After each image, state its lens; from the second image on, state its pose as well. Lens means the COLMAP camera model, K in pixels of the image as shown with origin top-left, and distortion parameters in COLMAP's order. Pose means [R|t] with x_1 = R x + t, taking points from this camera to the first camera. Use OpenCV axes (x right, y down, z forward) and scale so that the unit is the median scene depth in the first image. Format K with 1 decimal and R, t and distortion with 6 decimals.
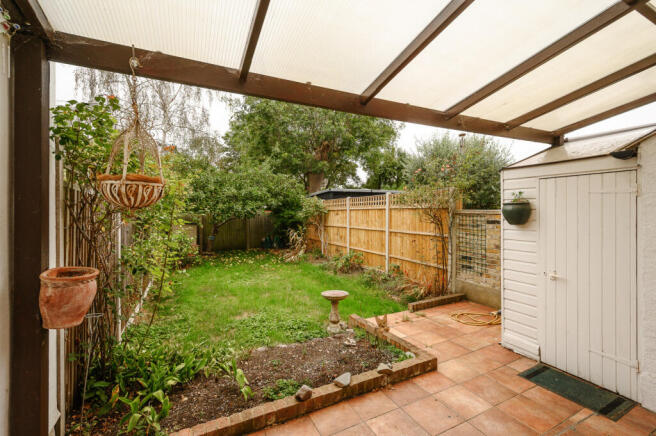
lens RADIAL K [[286.8, 0, 327.8], [0, 286.8, 208.7], [0, 0, 1]] dist [0.000110, 0.000012]
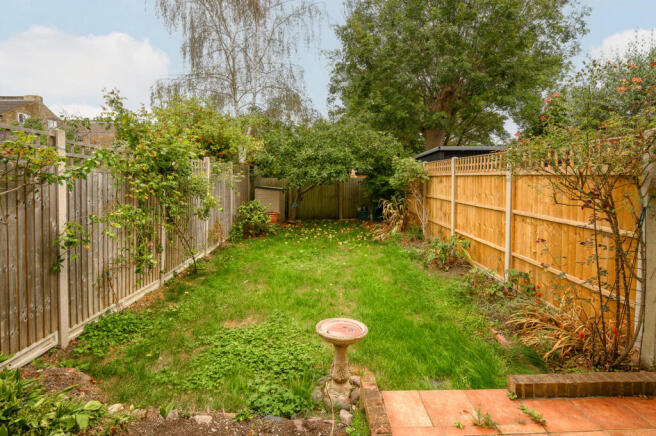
lens RADIAL K [[298.4, 0, 327.4], [0, 298.4, 180.3], [0, 0, 1]] dist [0.000999, 0.000031]
pose [[0.894157, 0.015509, -0.447485, 0.115213], [-0.003914, 0.999633, 0.026823, -0.003318], [0.447737, -0.022233, 0.893889, 0.215473]]
